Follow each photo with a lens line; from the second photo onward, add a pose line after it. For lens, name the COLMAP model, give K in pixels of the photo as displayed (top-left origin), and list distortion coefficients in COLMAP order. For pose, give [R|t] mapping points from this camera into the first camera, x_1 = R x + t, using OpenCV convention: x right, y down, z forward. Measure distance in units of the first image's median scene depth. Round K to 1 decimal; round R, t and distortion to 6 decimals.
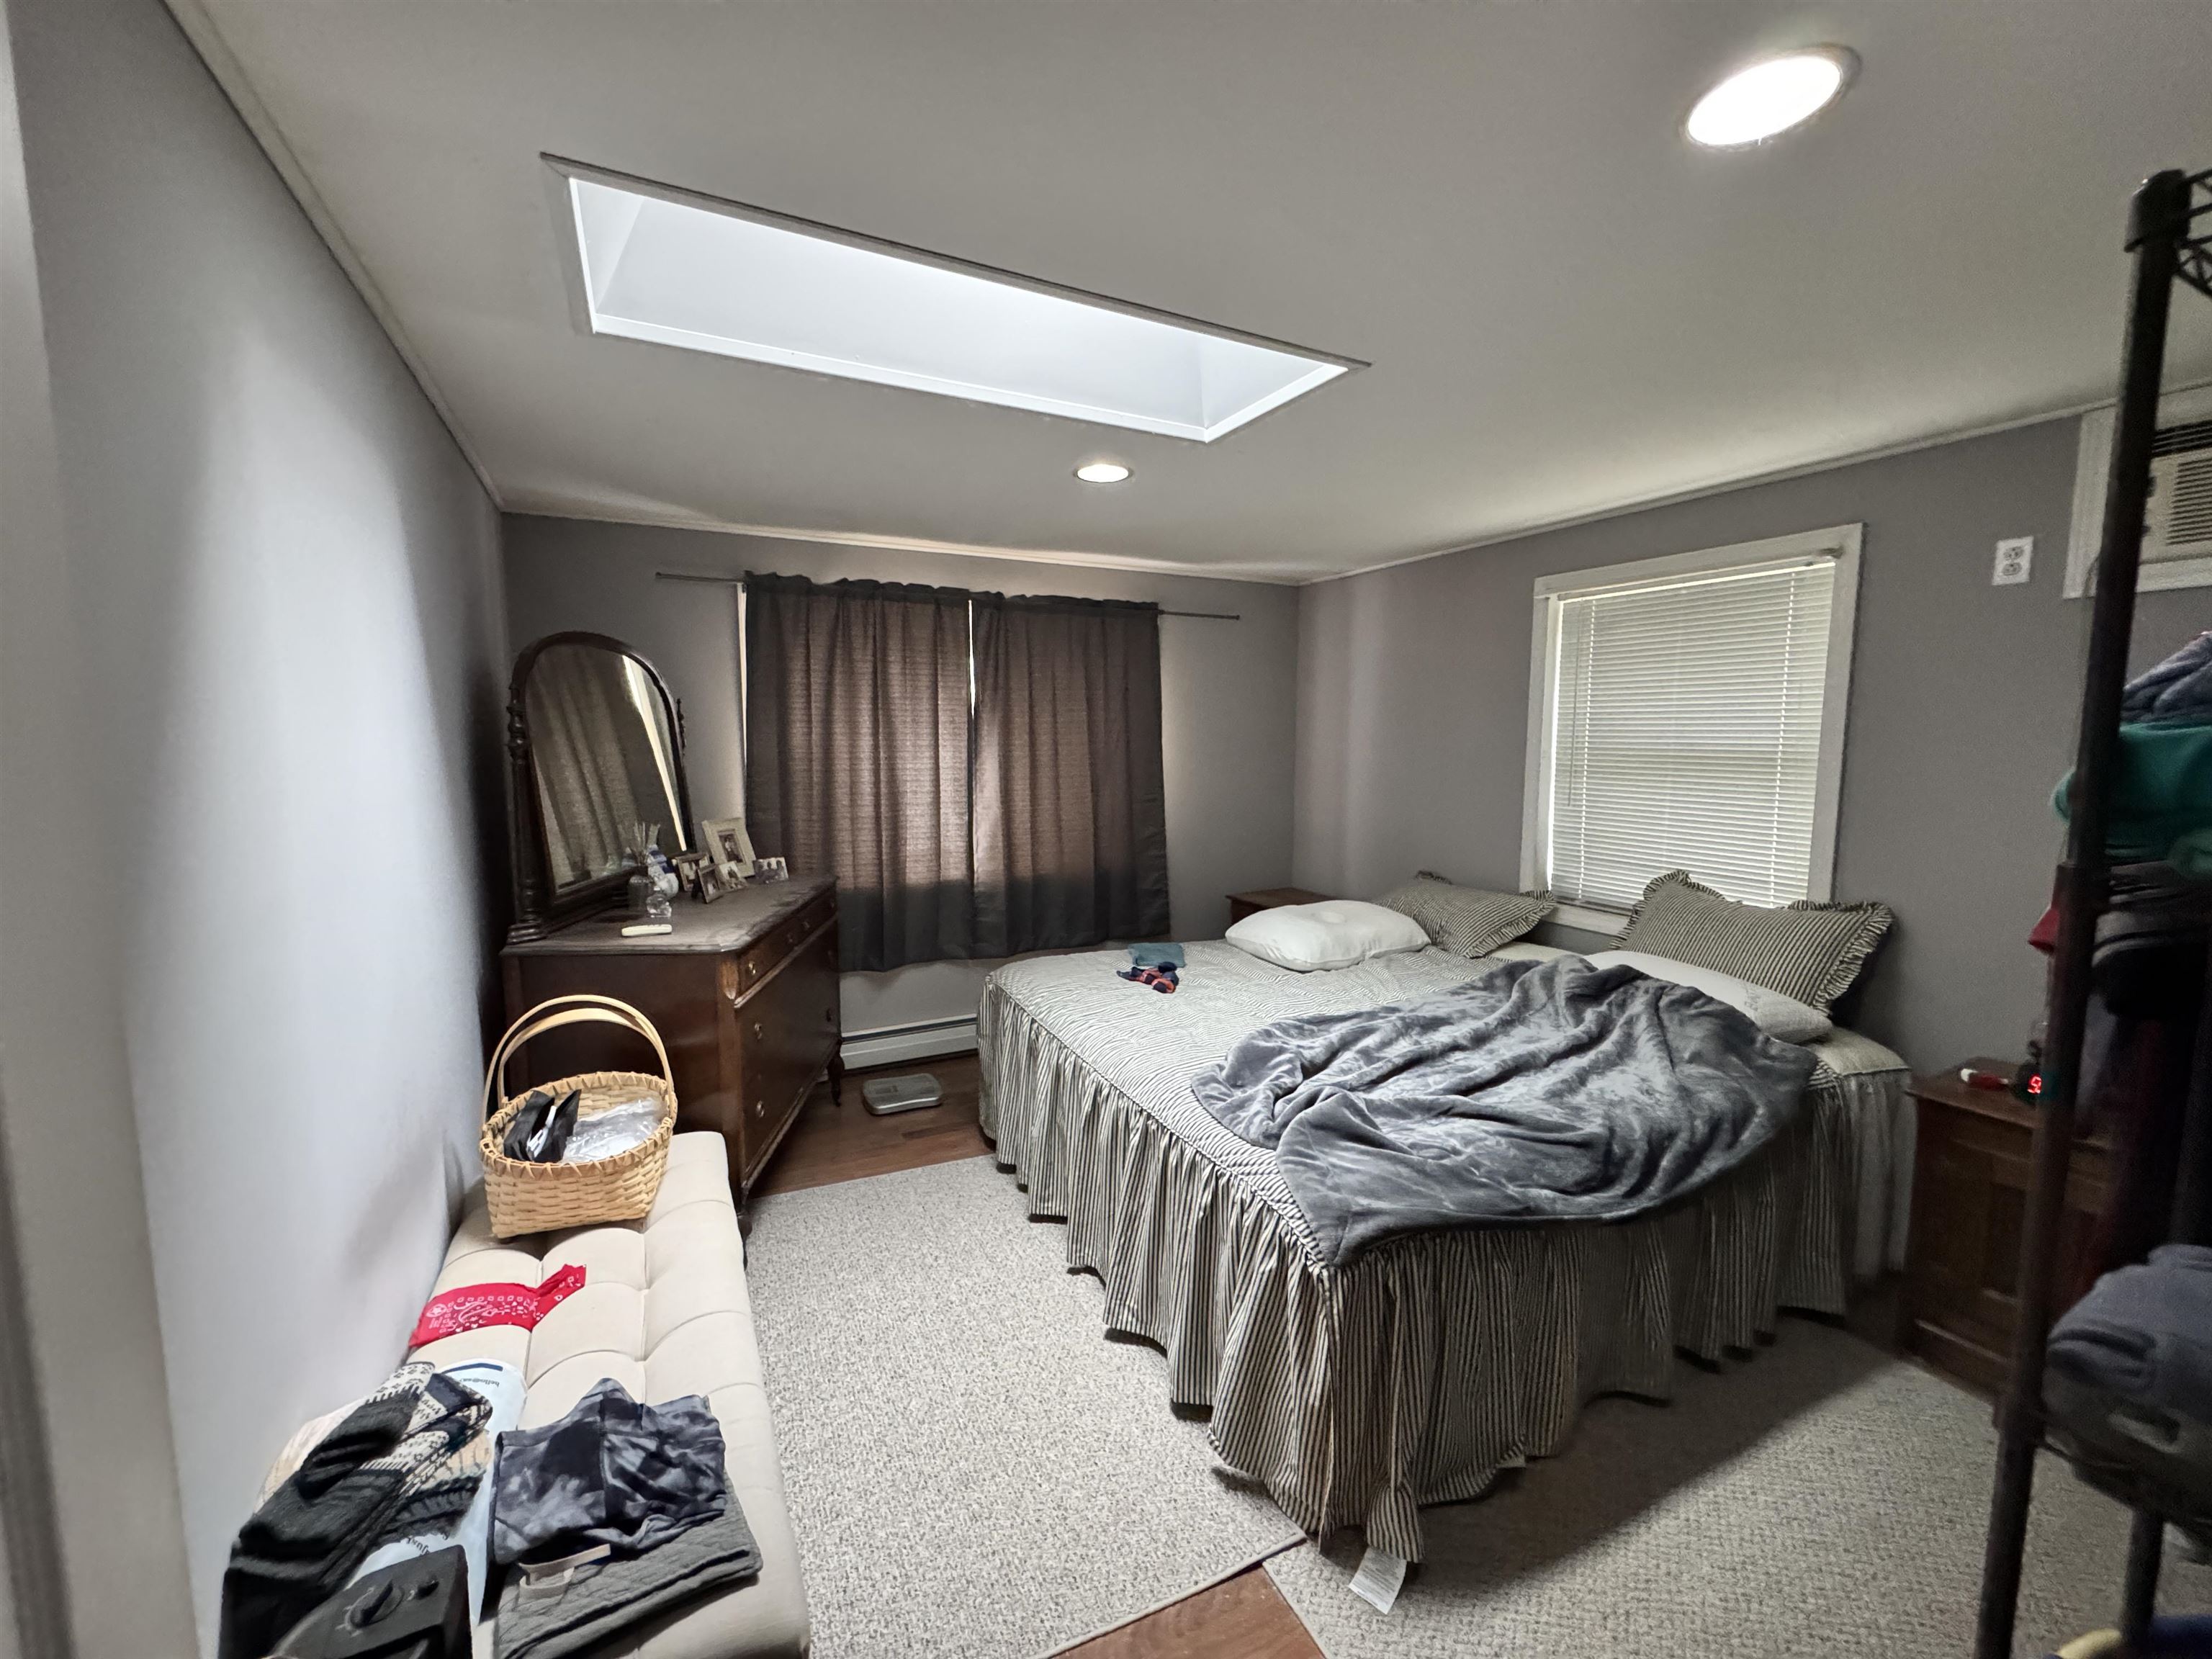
lens RADIAL K [[884.6, 0, 1102.4], [0, 884.6, 826.0], [0, 0, 1]] dist [-0.003234, 0.000770]
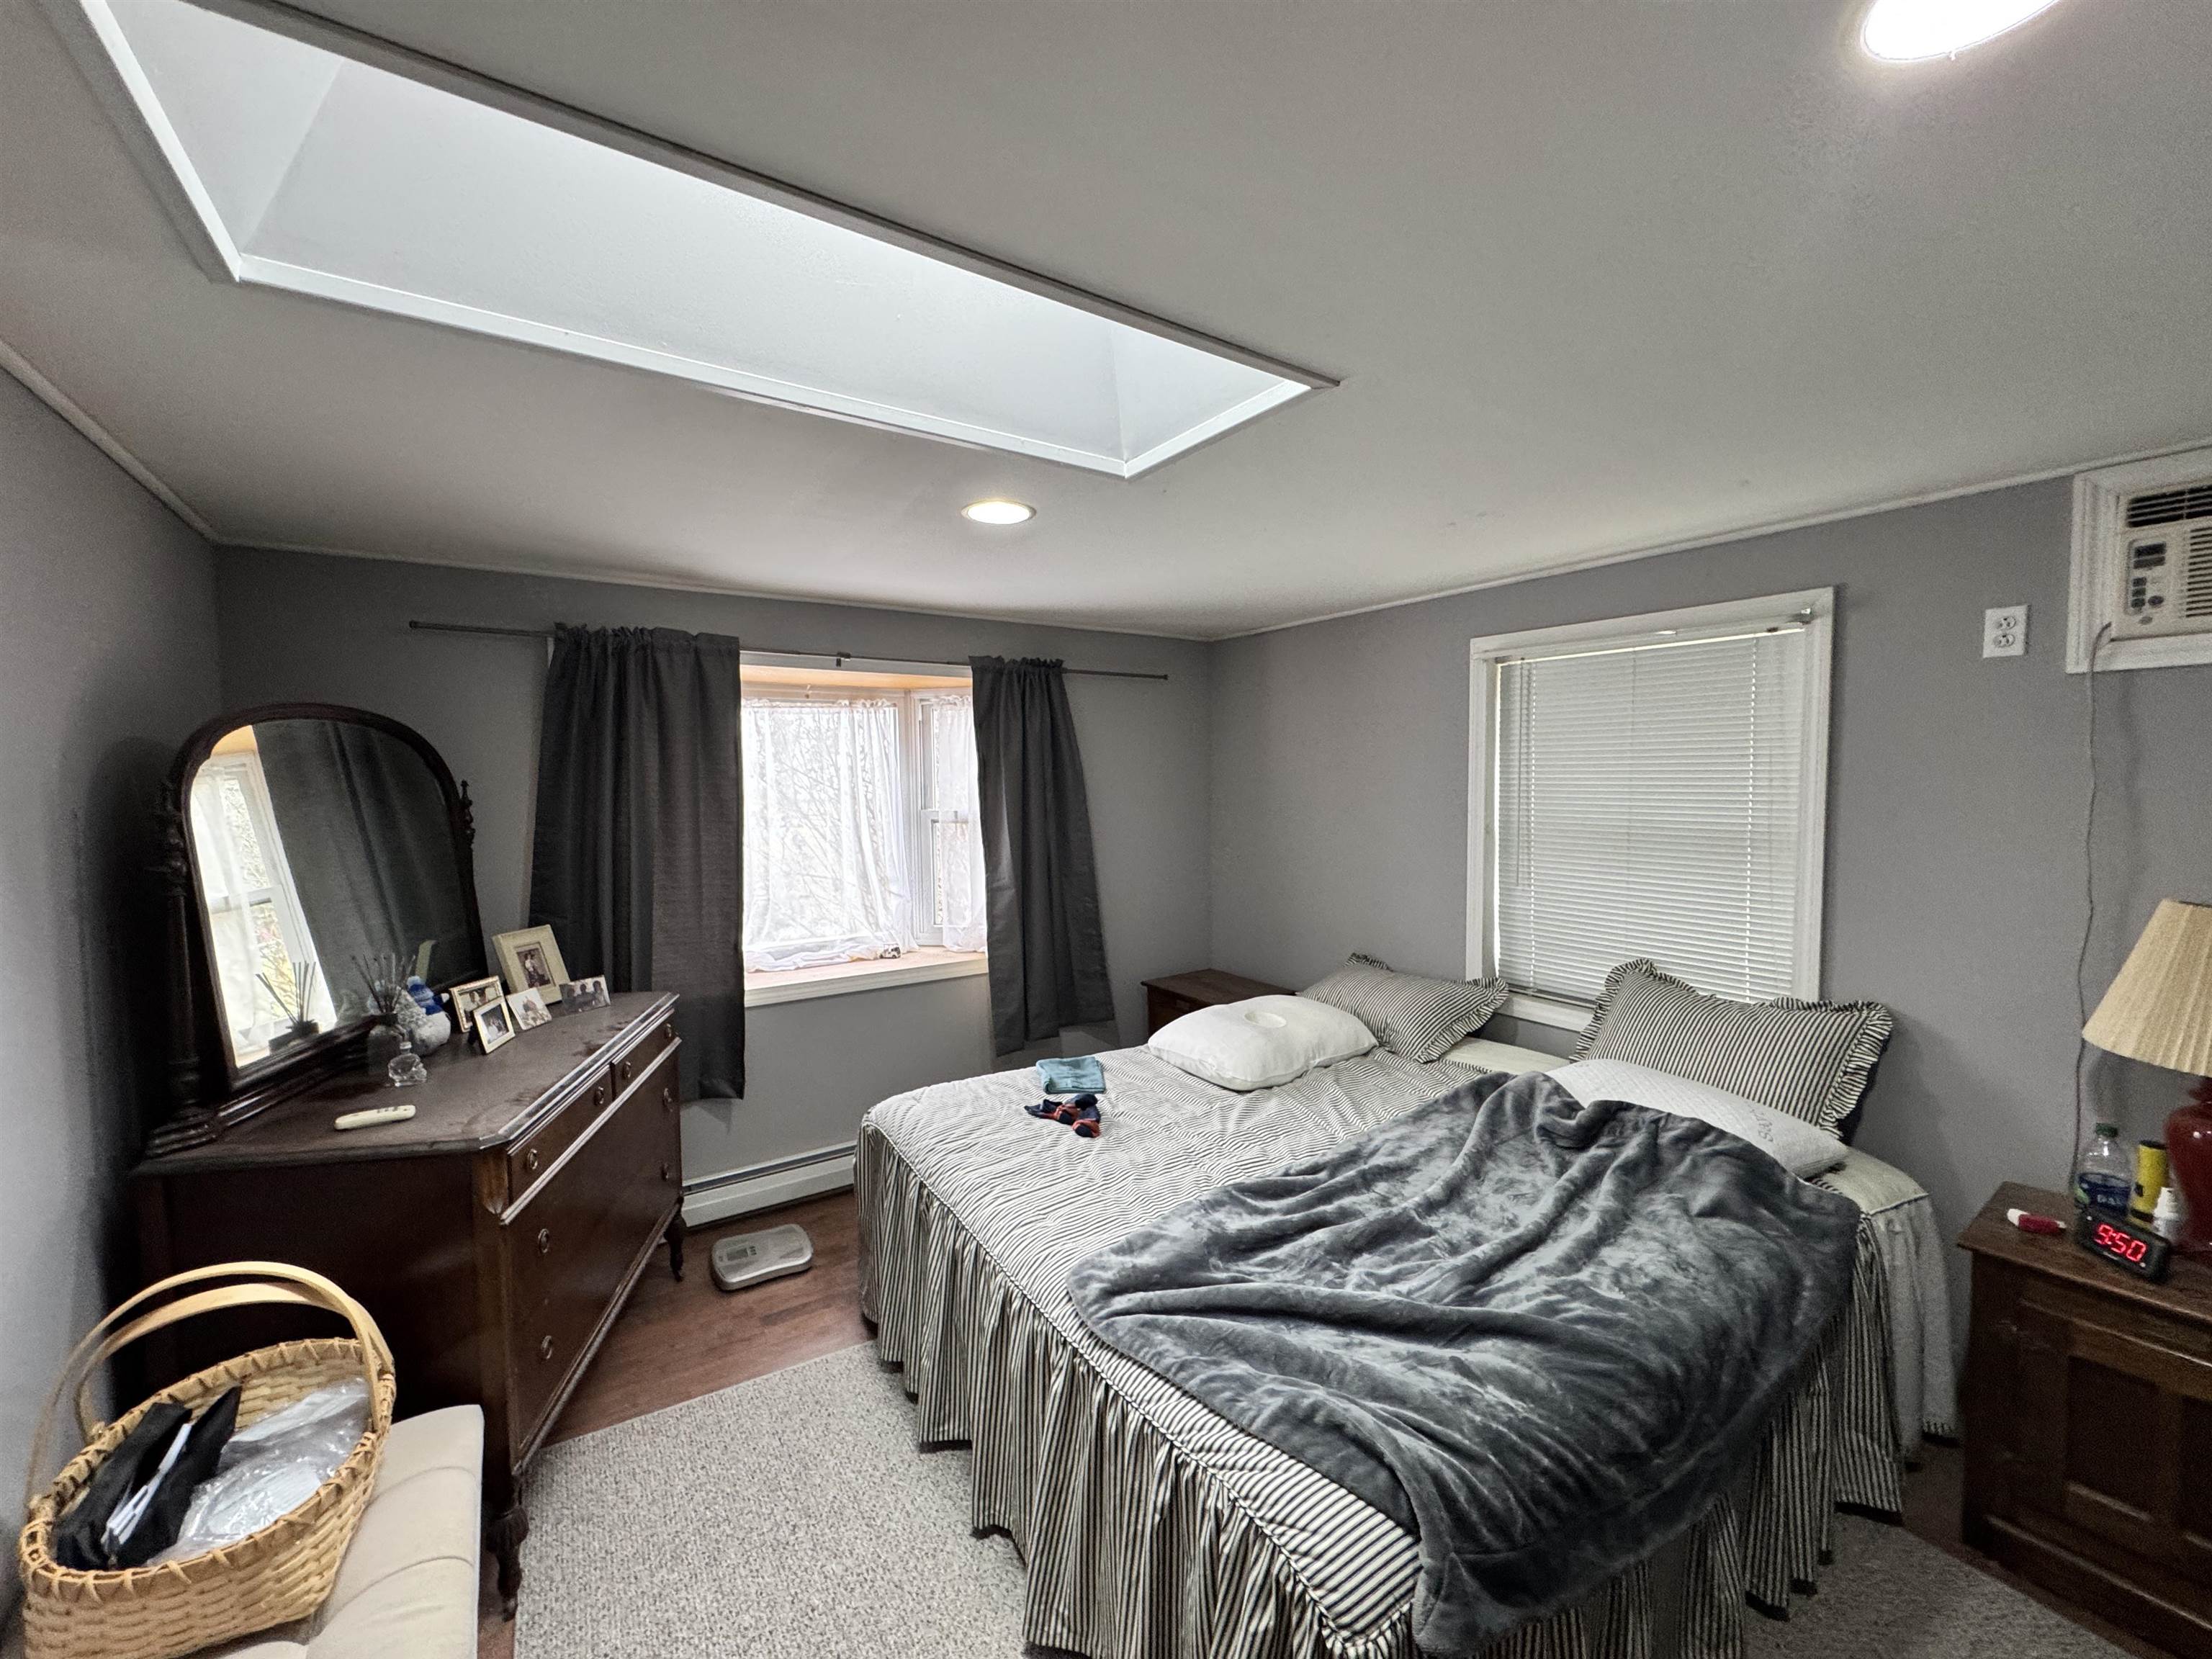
lens RADIAL K [[884.6, 0, 1102.1], [0, 884.6, 824.4], [0, 0, 1]] dist [-0.003234, 0.000770]
pose [[0.992619, -0.016949, 0.120087, -0.008544], [0.023016, 0.998518, -0.049311, -0.073665], [-0.119074, 0.051711, 0.991538, 0.206220]]
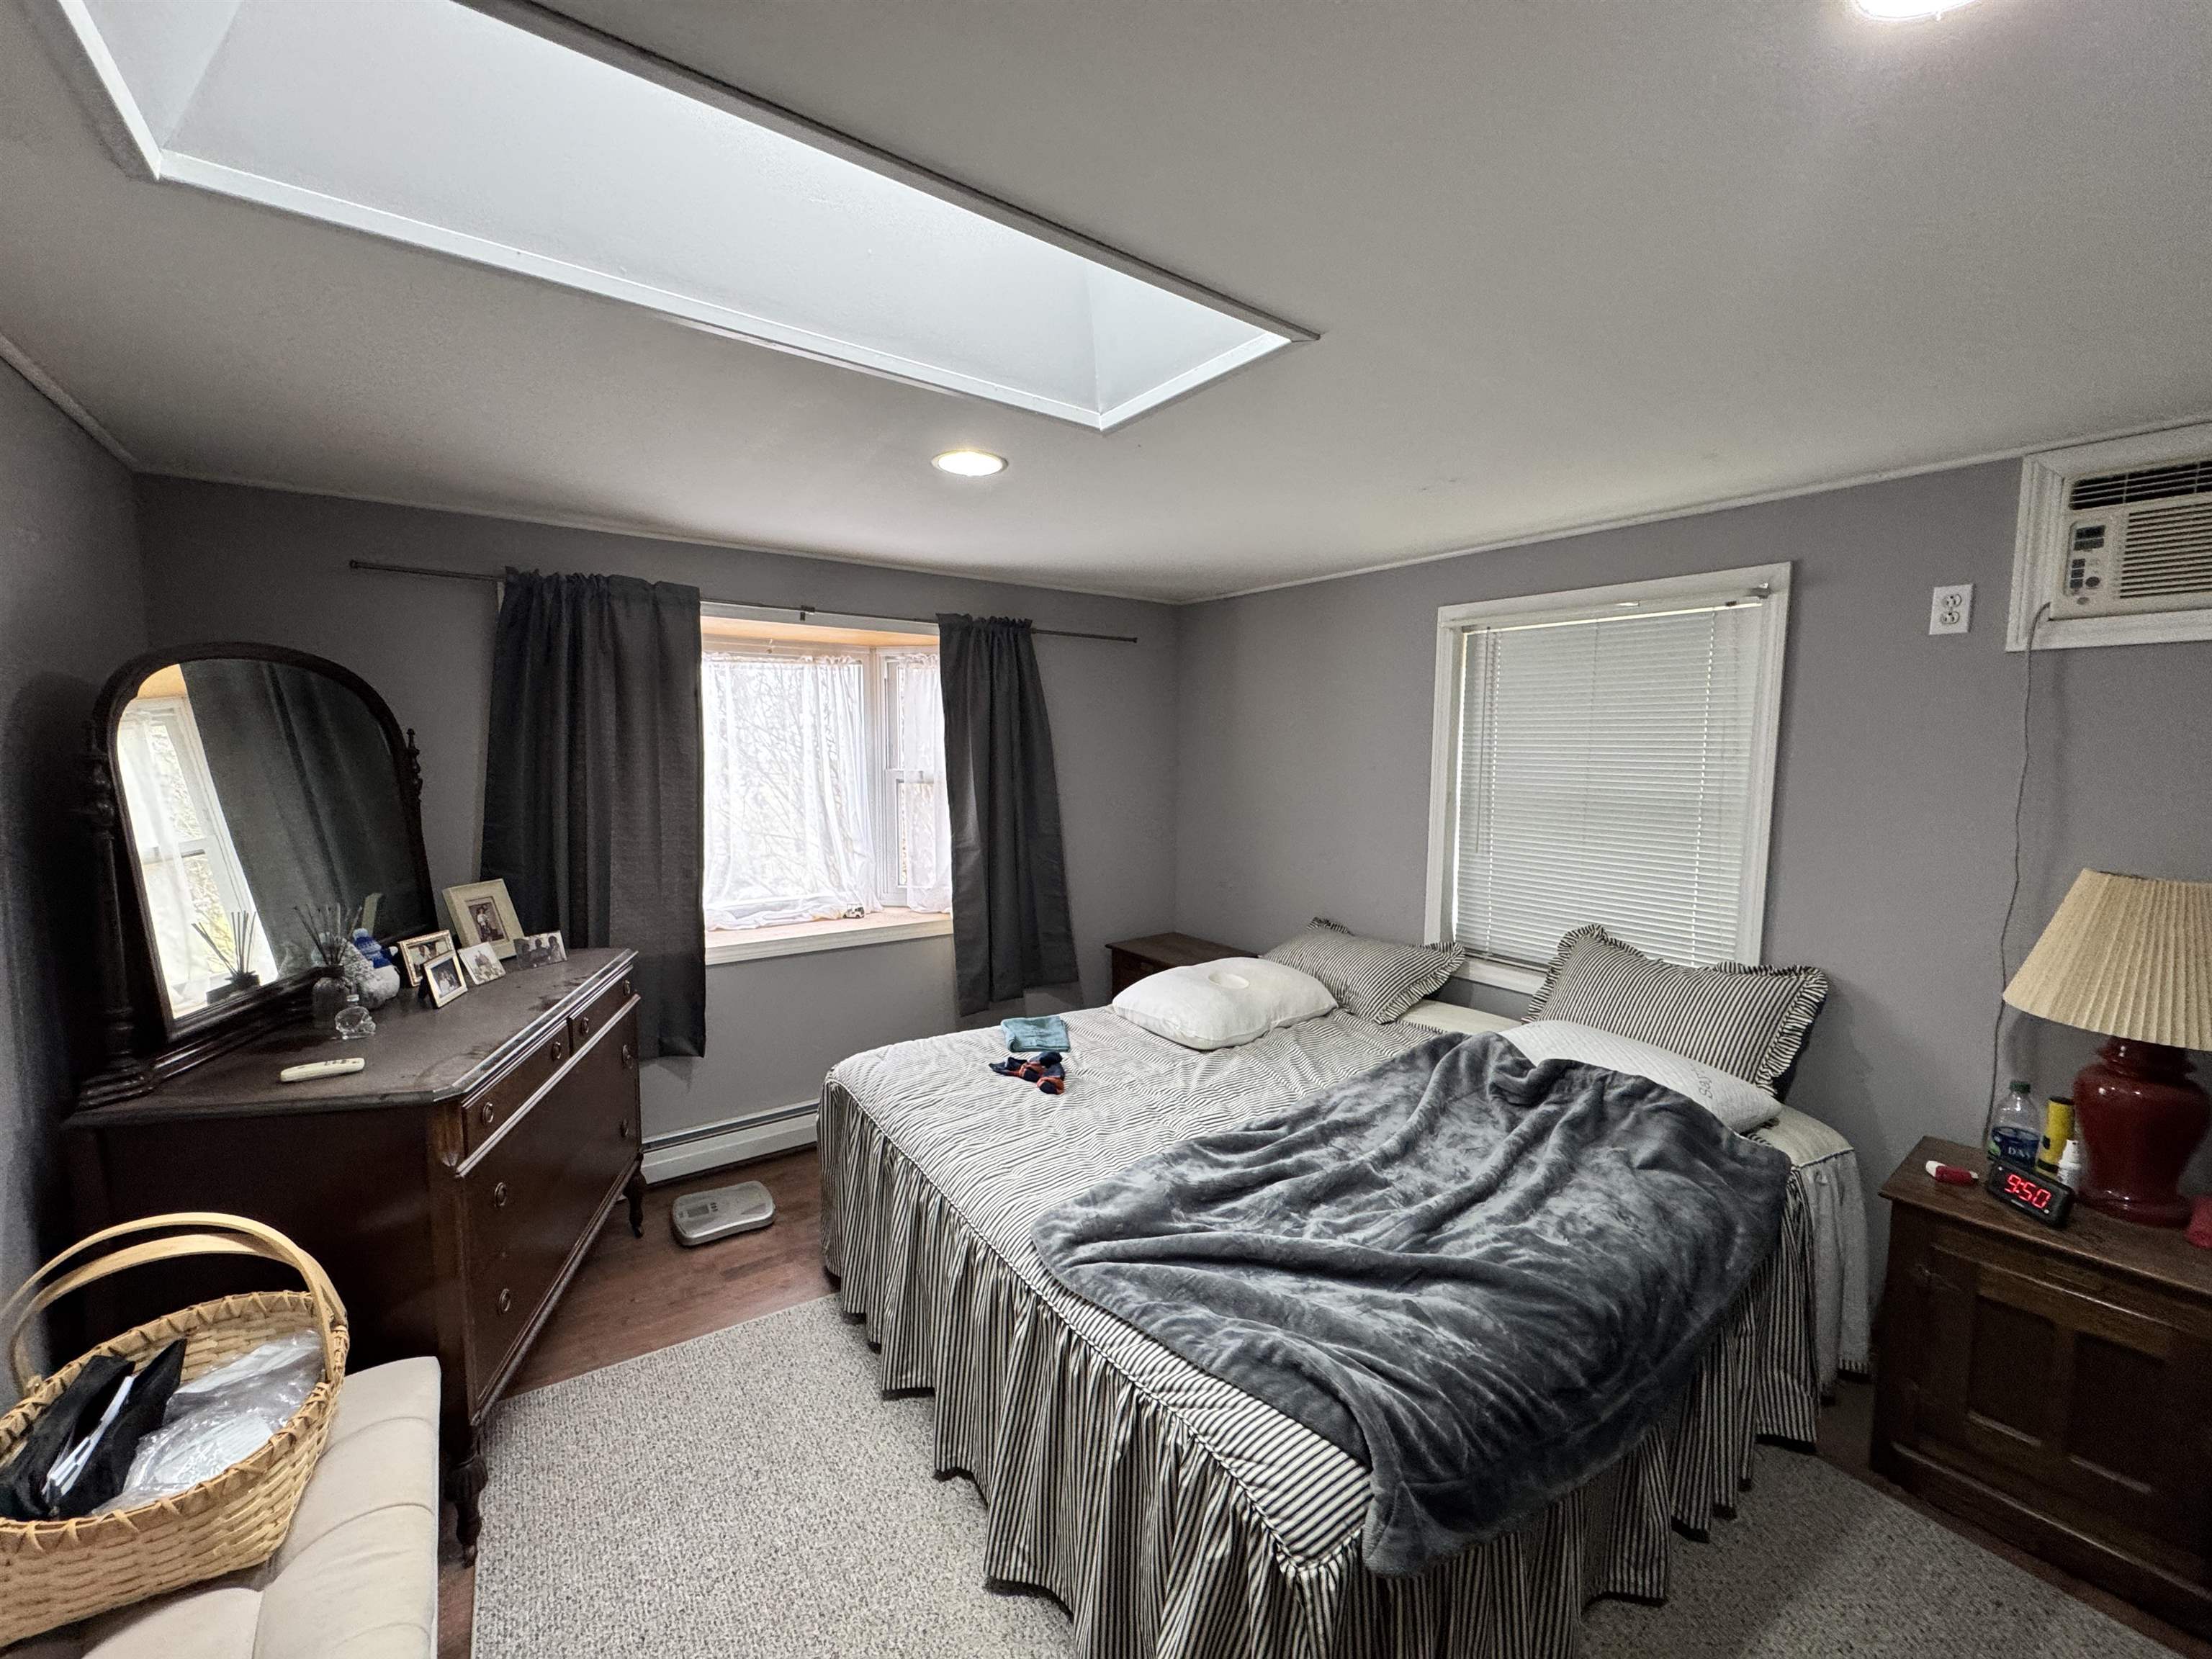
lens RADIAL K [[884.6, 0, 1101.9], [0, 884.6, 824.1], [0, 0, 1]] dist [-0.003234, 0.000770]
pose [[0.987124, -0.007288, 0.159791, -0.013491], [0.009371, 0.999881, -0.012289, -0.064946], [-0.159682, 0.013628, 0.987074, 0.208584]]
